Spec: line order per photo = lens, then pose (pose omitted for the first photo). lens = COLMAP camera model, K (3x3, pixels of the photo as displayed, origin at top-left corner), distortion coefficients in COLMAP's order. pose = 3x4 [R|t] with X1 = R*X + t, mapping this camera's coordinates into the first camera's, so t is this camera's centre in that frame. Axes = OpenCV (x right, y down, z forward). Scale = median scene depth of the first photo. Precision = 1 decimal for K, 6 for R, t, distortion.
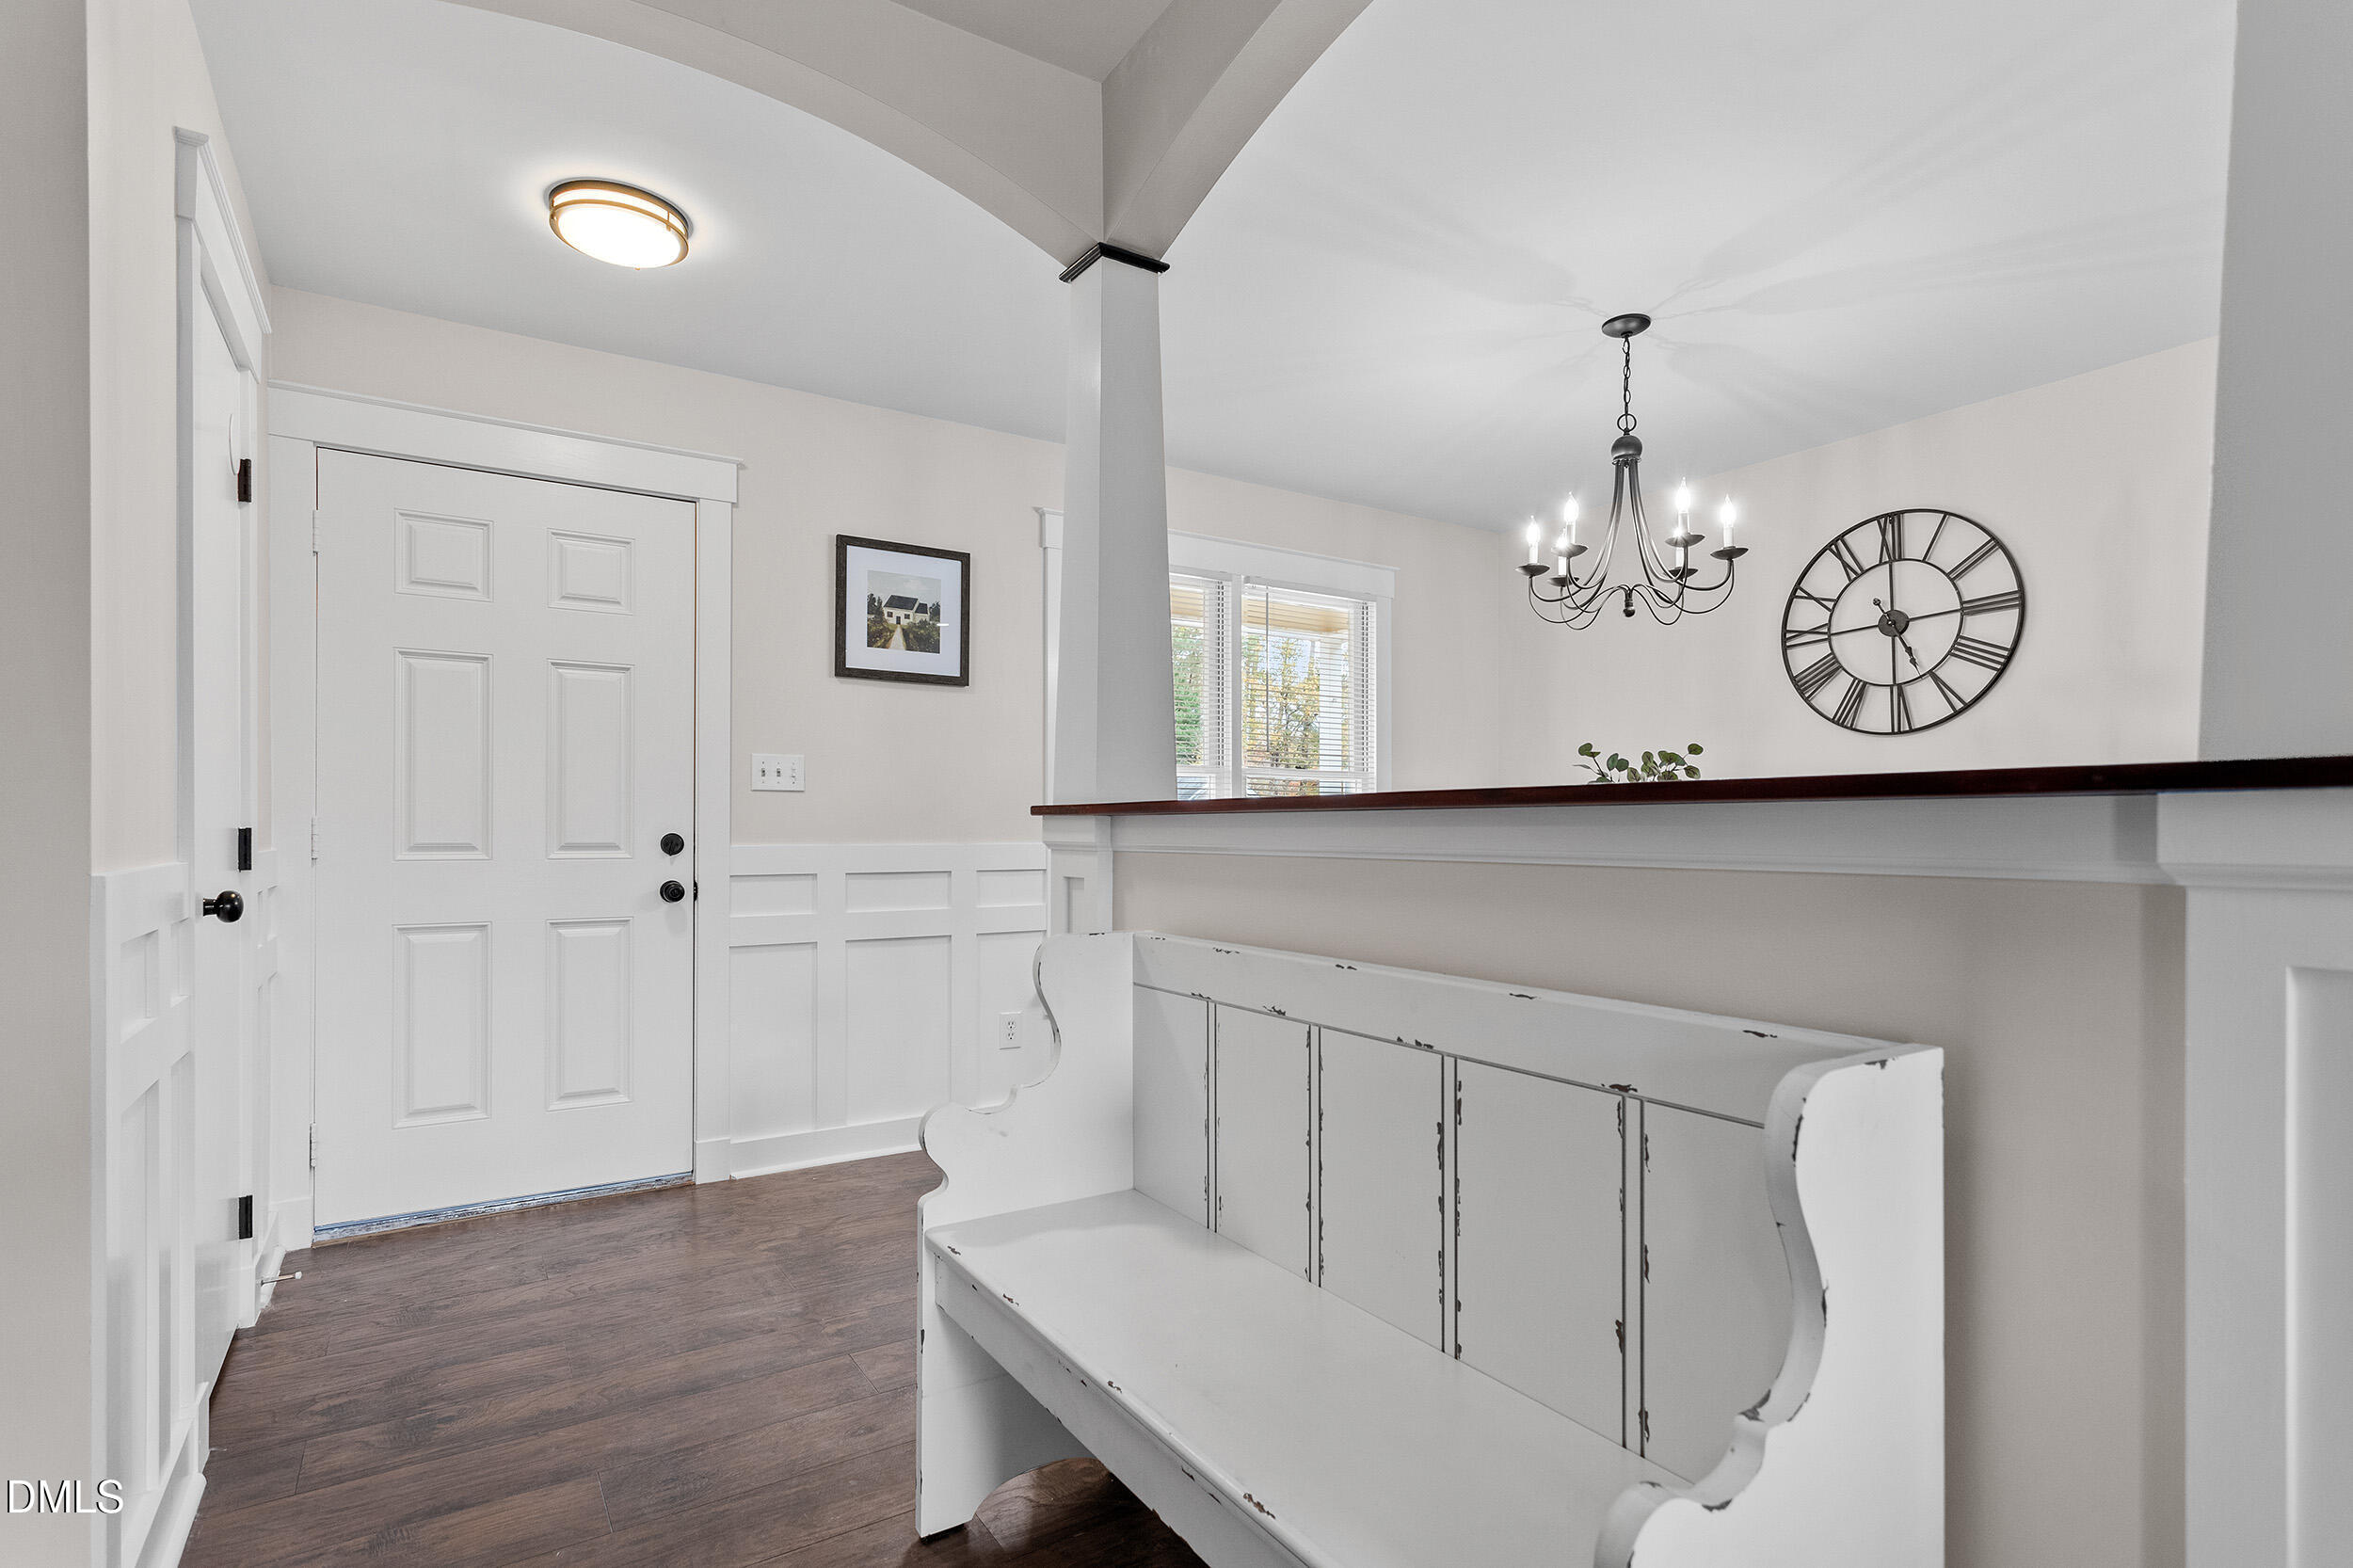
lens RADIAL K [[1135.5, 0, 1174.3], [0, 1135.5, 809.8], [0, 0, 1]] dist [0.000912, -0.000420]
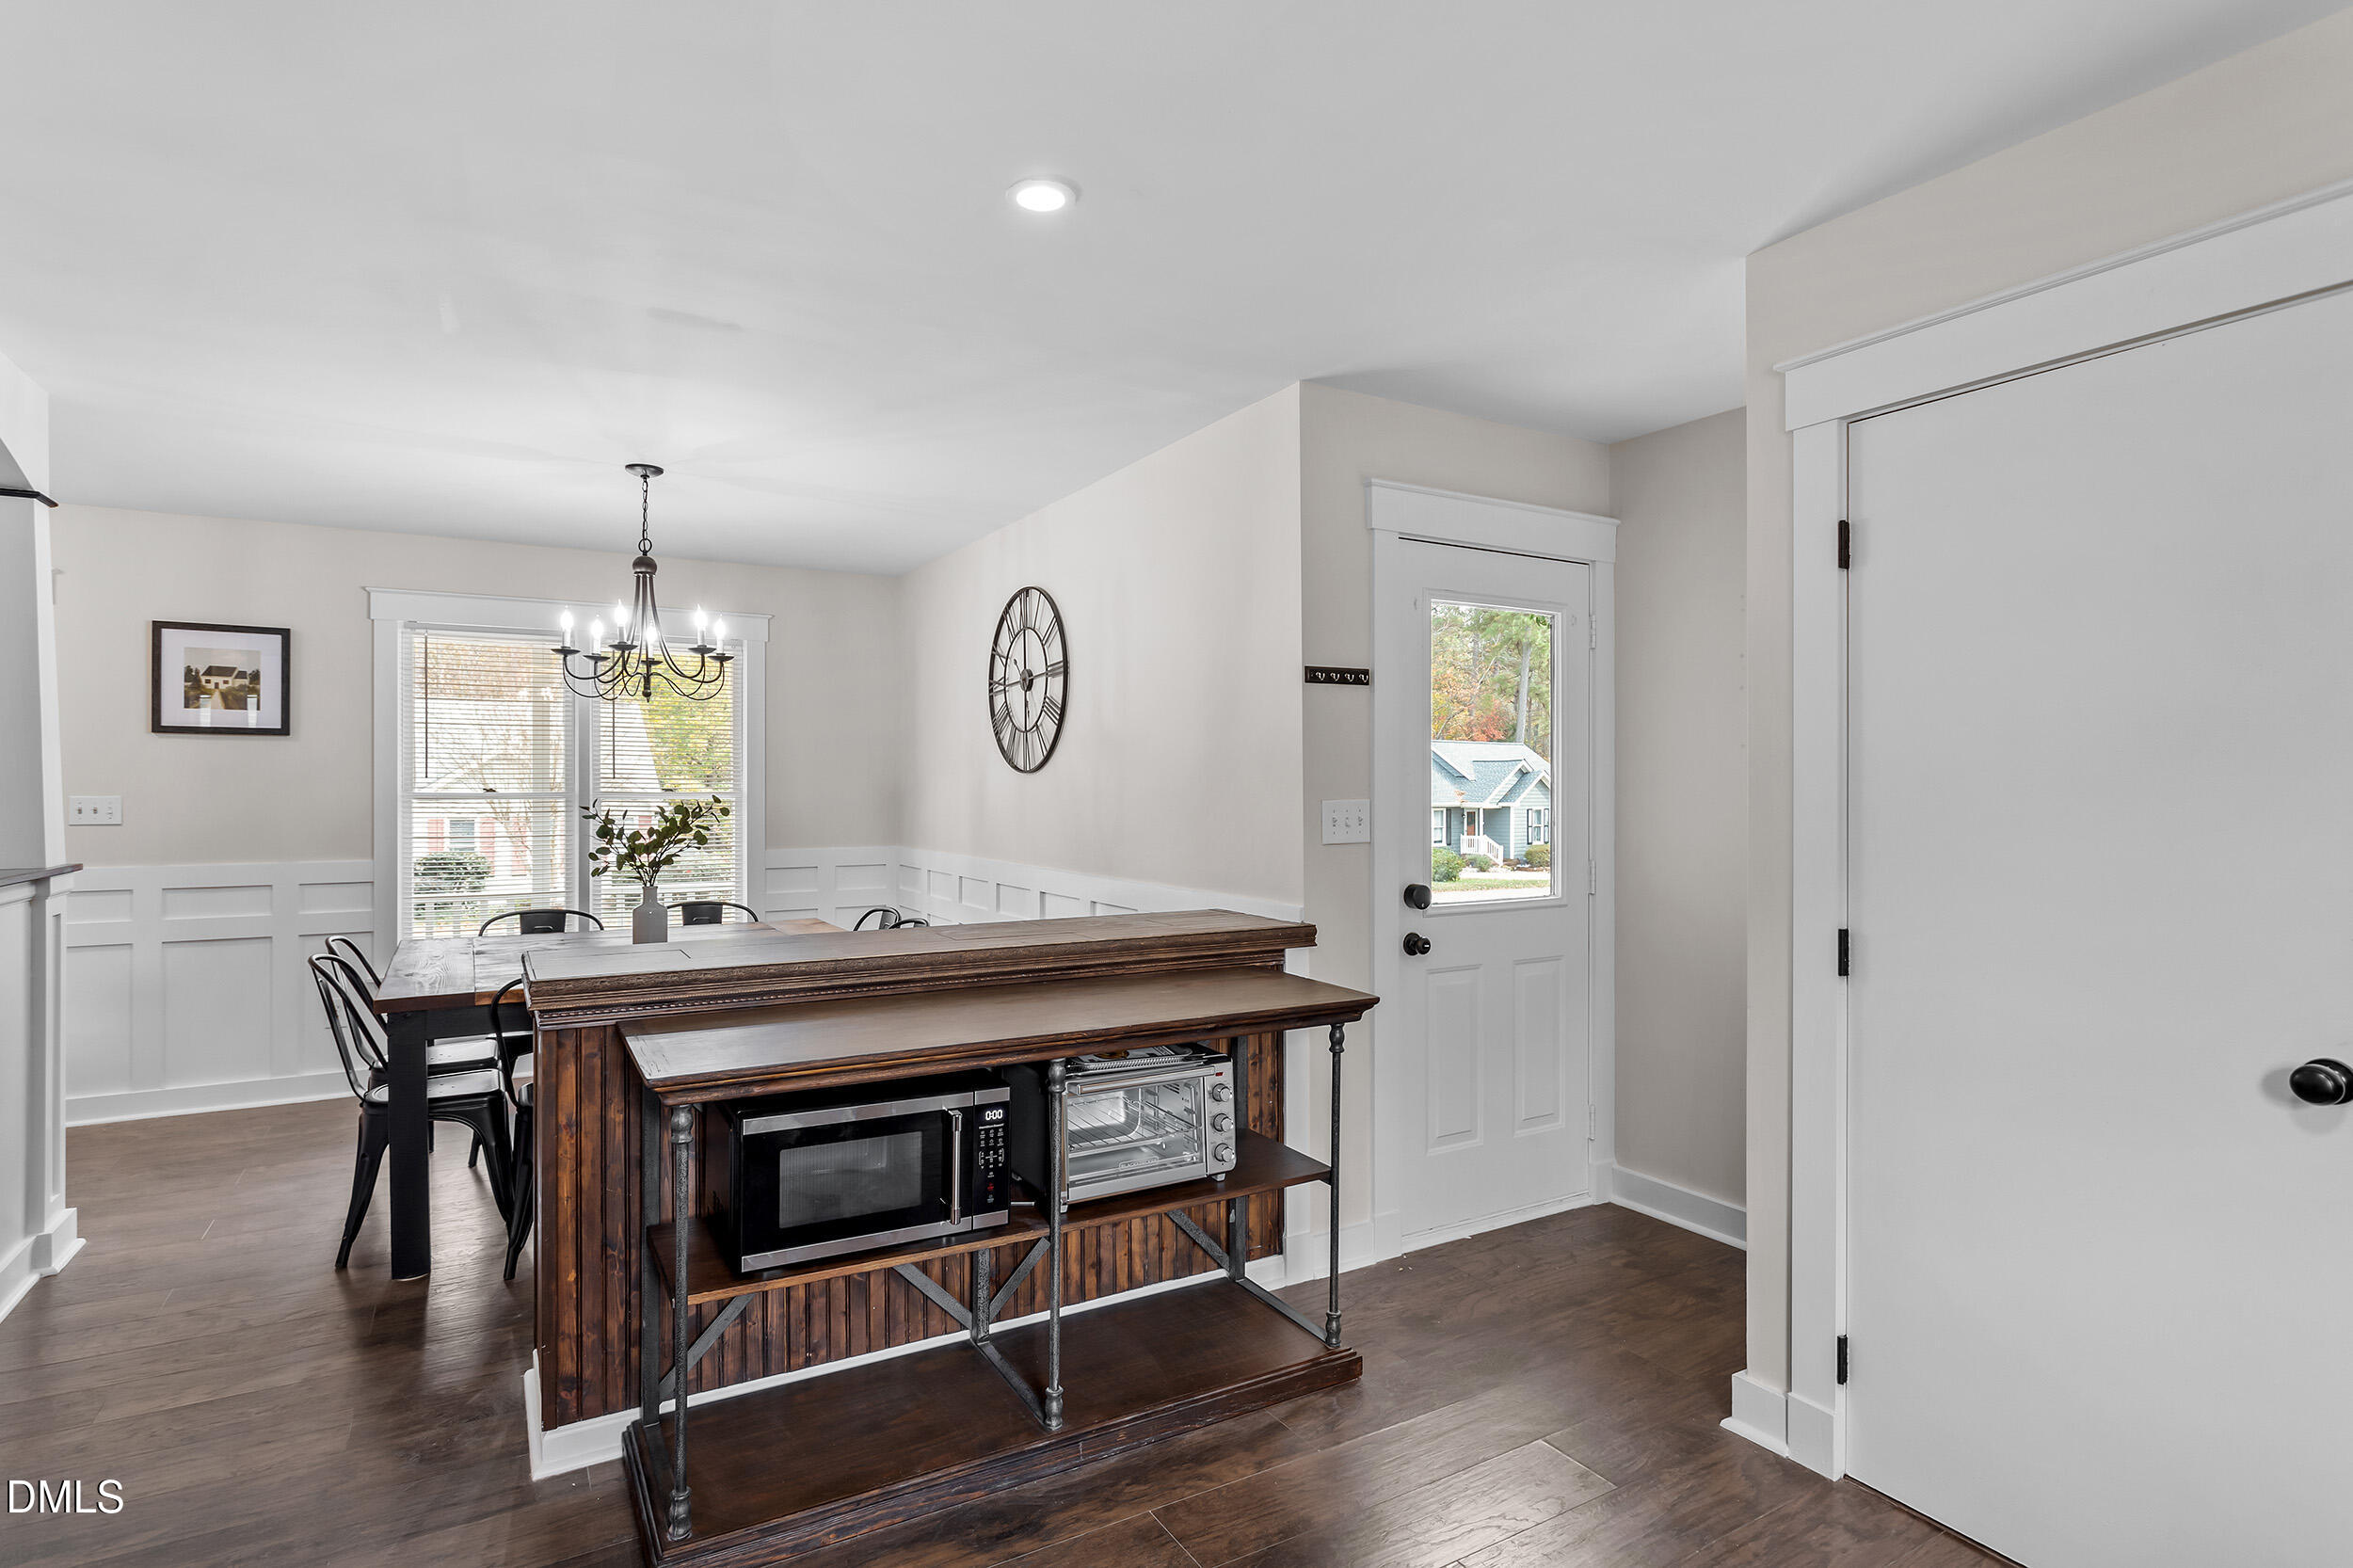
lens RADIAL K [[1179.4, 0, 1175.5], [0, 1179.4, 777.3], [0, 0, 1]] dist [0.001616, 0.000701]
pose [[0.999165, -0.003612, -0.040692, 0.868801], [0.003723, 0.999990, 0.002655, -0.065262], [0.040682, -0.002804, 0.999168, -0.258948]]
